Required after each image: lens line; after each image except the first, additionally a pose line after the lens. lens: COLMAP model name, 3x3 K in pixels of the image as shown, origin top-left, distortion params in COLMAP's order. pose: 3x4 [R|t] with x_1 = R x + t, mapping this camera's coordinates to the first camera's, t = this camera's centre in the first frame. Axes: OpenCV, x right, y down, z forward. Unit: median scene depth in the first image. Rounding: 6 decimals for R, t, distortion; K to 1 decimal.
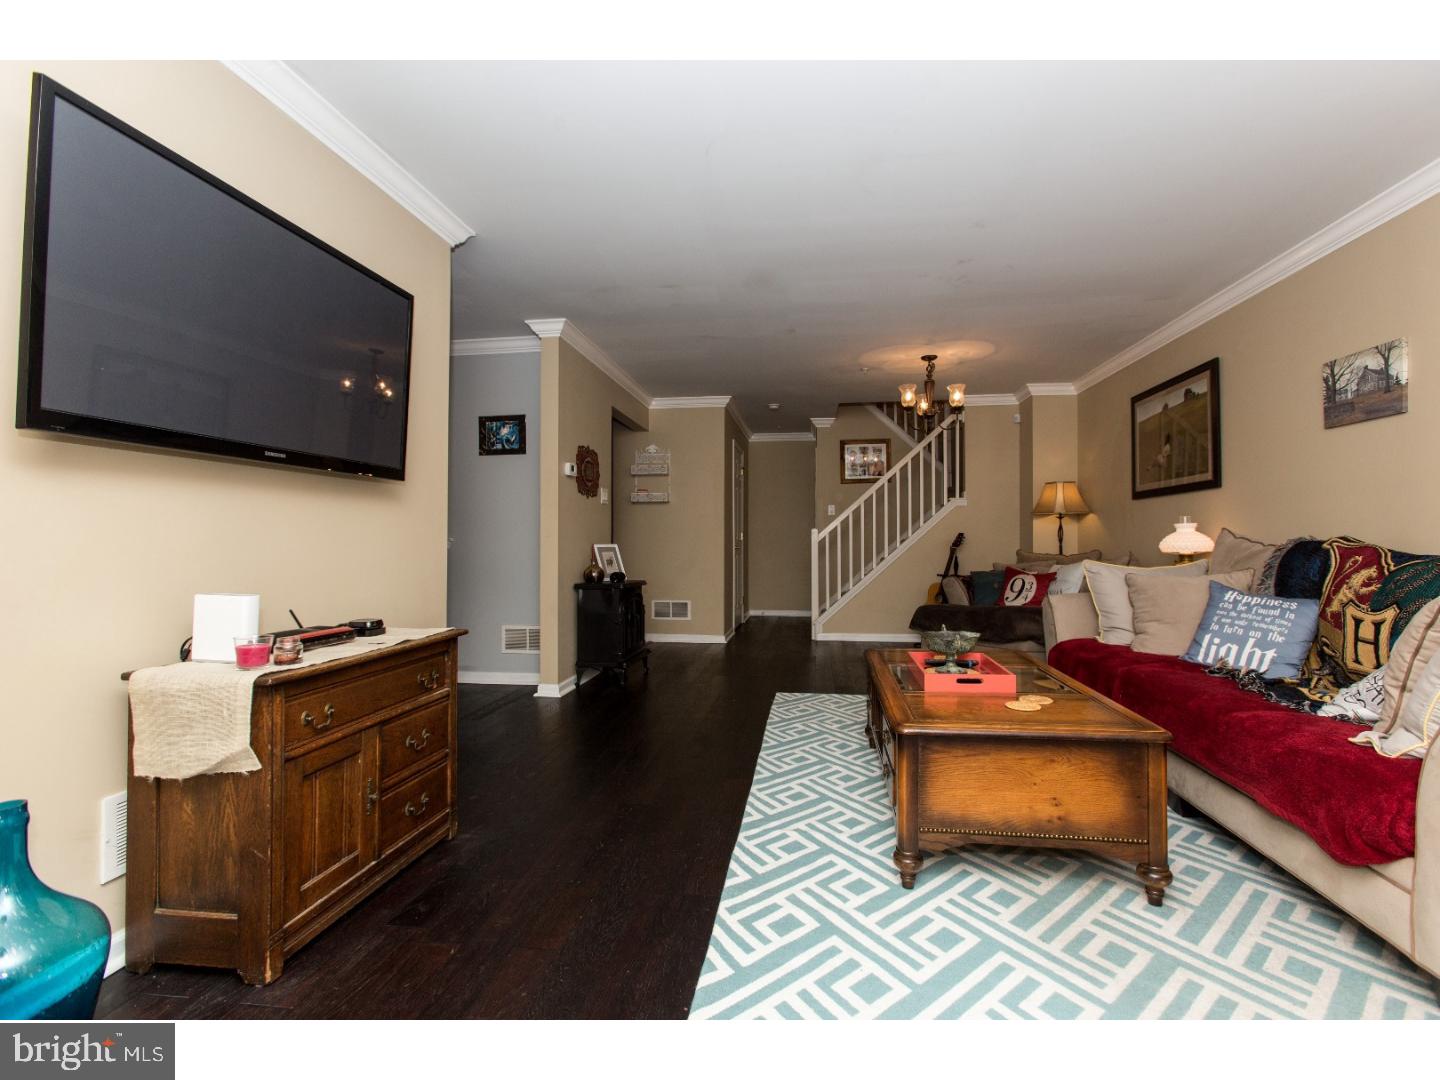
lens RADIAL K [[638.8, 0, 720.0], [0, 638.8, 540.0], [0, 0, 1]] dist [-0.002919, 0.000674]
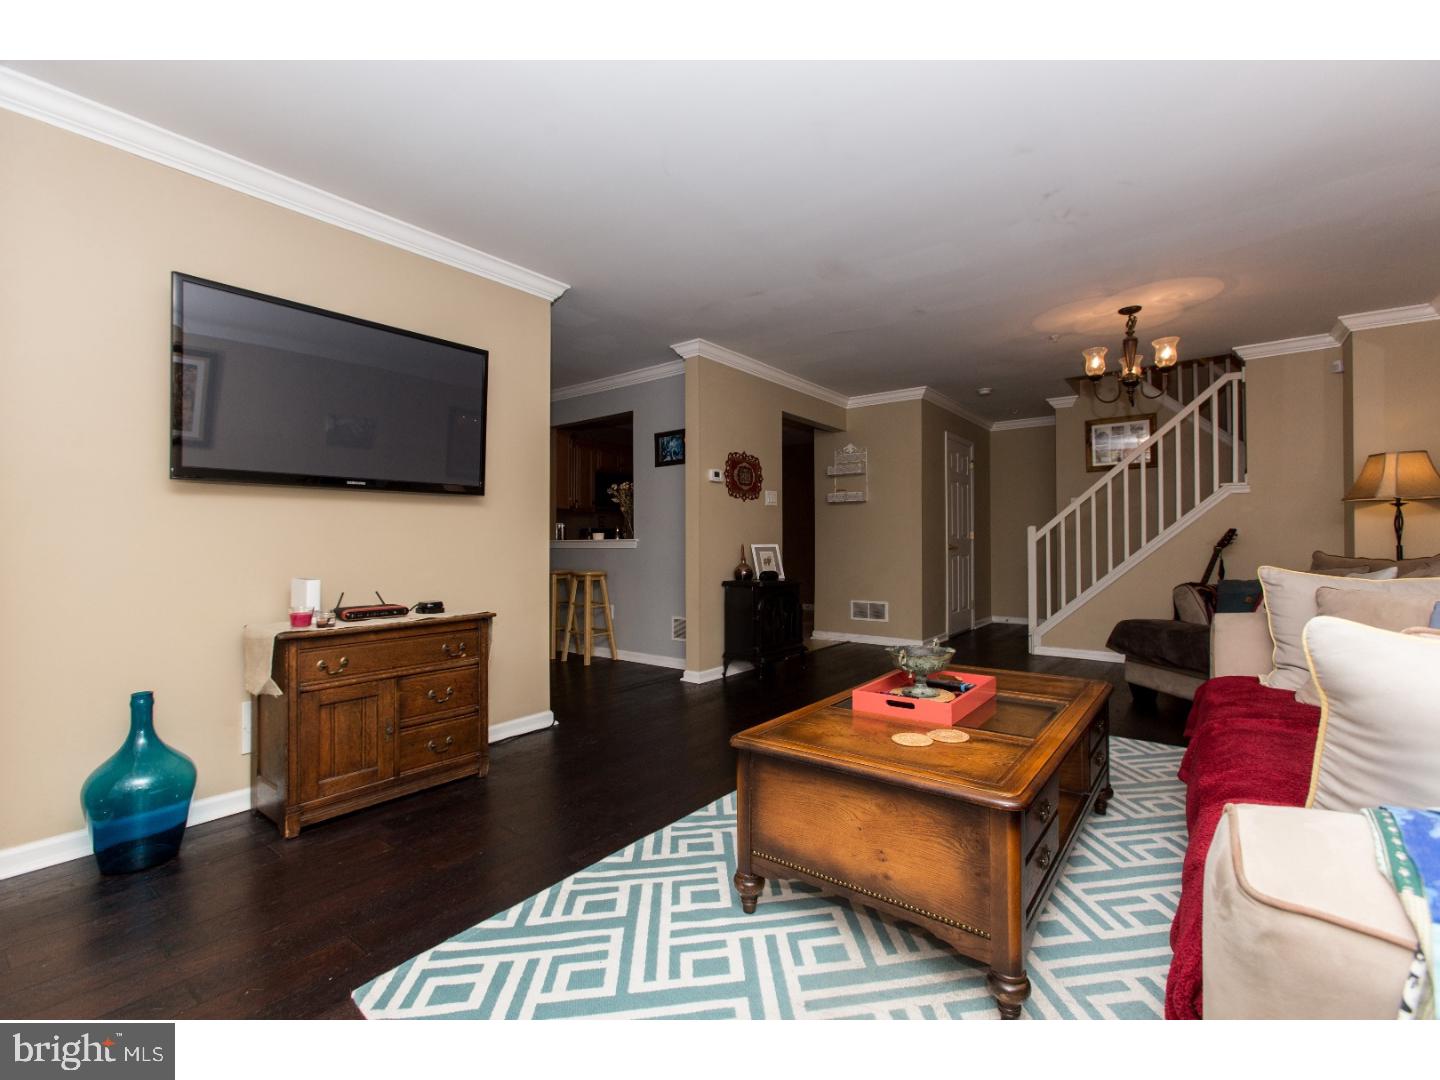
lens RADIAL K [[624.2, 0, 720.0], [0, 624.2, 540.0], [0, 0, 1]] dist [-0.006985, 0.000600]
pose [[0.869233, -0.004637, -0.494381, 0.285515], [0.005022, 0.999987, -0.000551, -0.000049], [0.494377, -0.002004, 0.869245, 0.074569]]
